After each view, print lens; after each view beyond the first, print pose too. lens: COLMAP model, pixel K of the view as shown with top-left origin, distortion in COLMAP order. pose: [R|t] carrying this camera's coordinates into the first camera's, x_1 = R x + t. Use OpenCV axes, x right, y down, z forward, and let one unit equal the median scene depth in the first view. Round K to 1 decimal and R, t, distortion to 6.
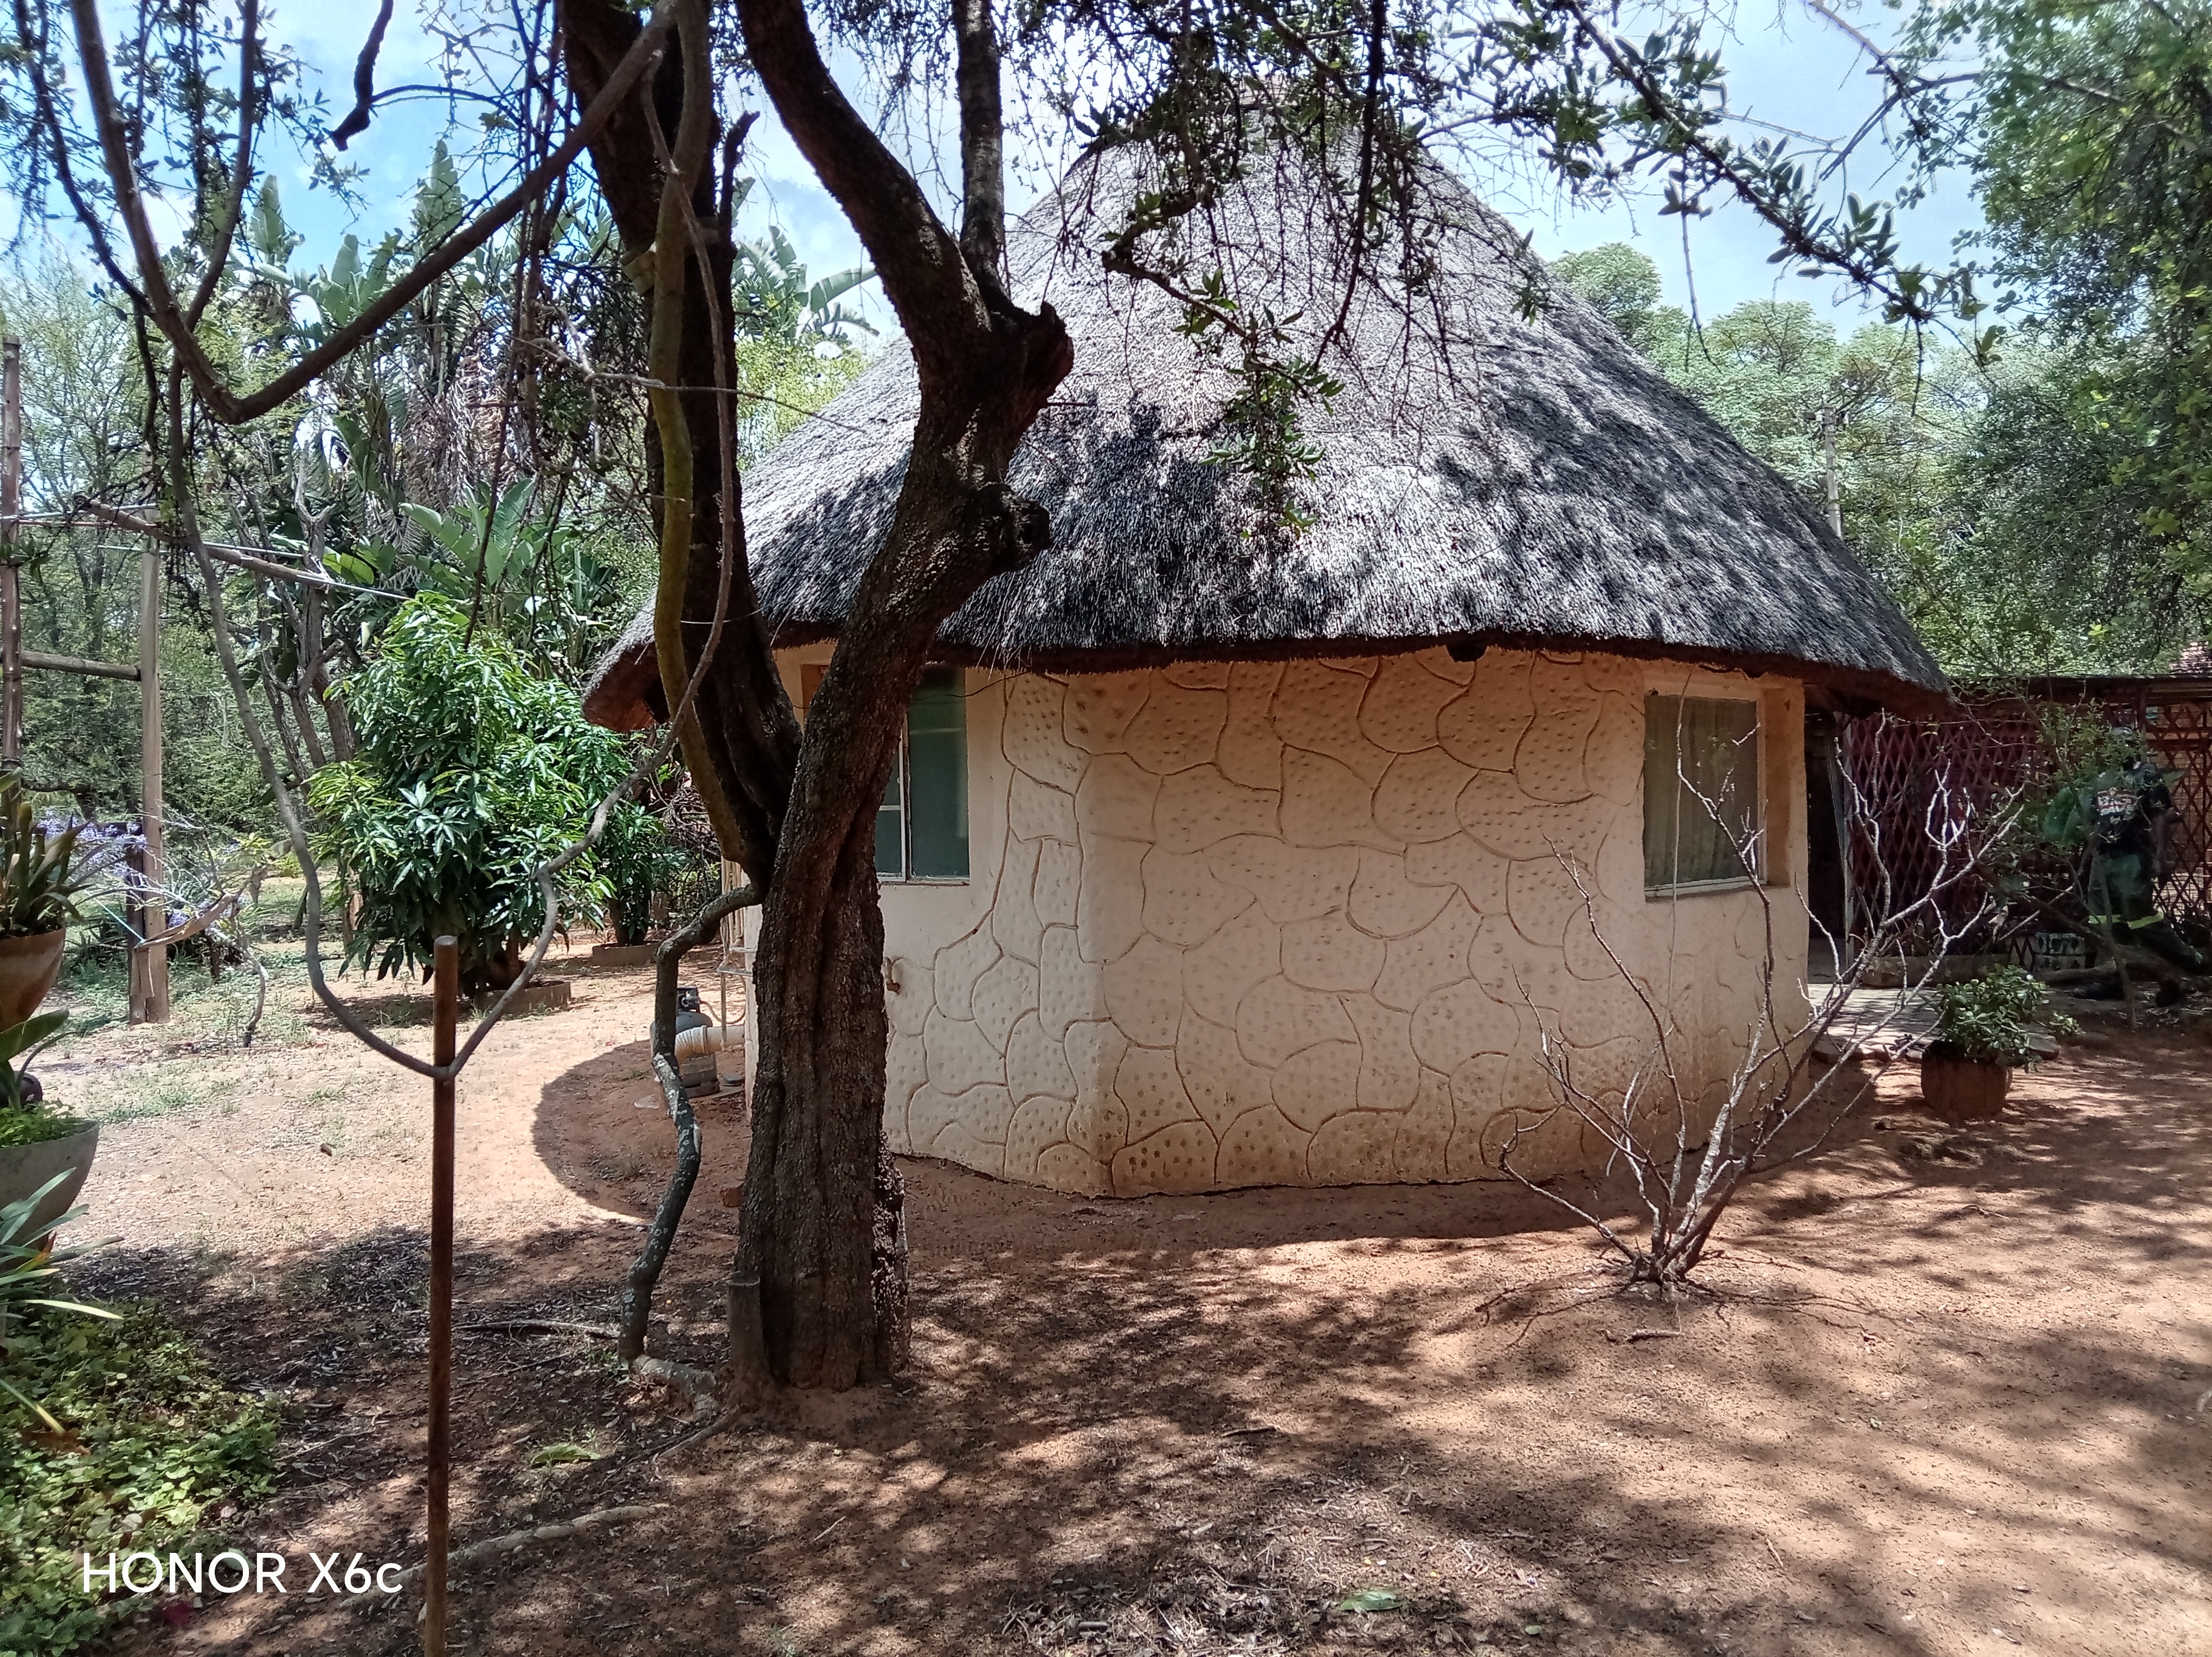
lens RADIAL K [[1628.7, 0, 1106.0], [0, 1628.7, 828.5], [0, 0, 1]] dist [-0.005243, -0.004387]
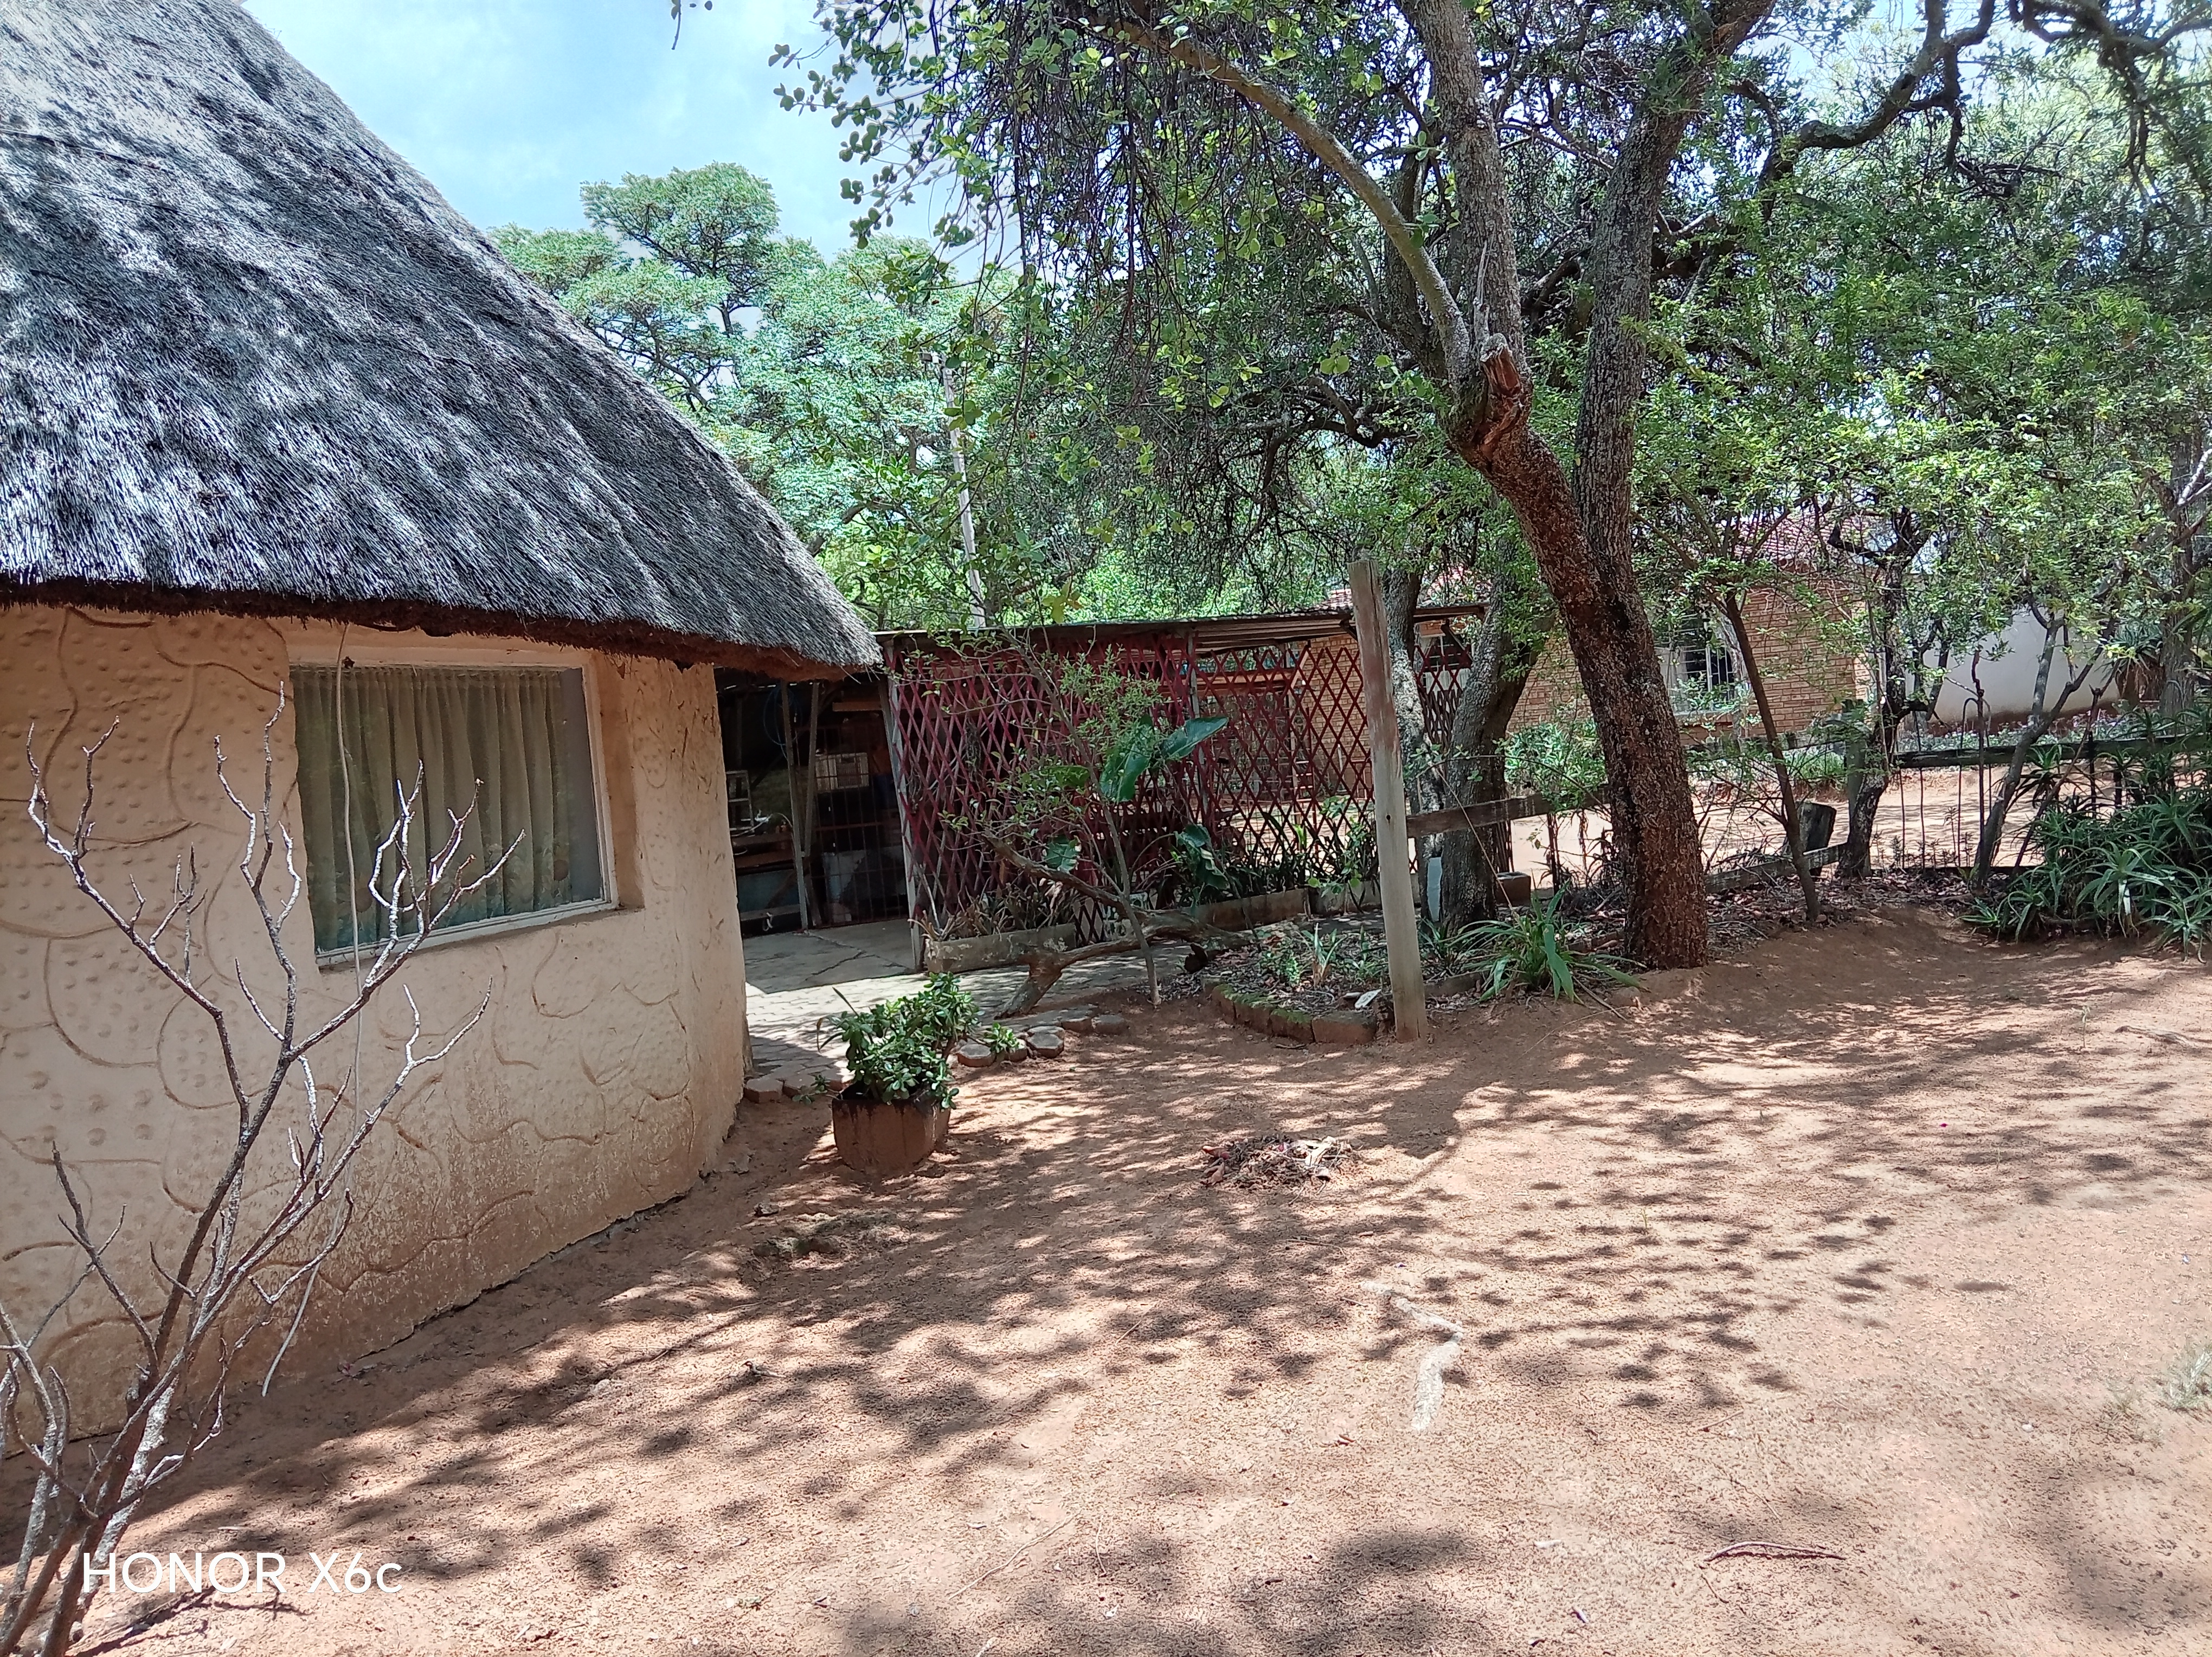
lens RADIAL K [[1628.7, 0, 1106.0], [0, 1628.7, 828.5], [0, 0, 1]] dist [-0.005243, -0.004387]
pose [[0.914103, -0.083215, 0.396852, 0.368429], [0.075754, 0.996531, 0.034470, -0.013903], [-0.398344, -0.001446, 0.917235, 0.249703]]
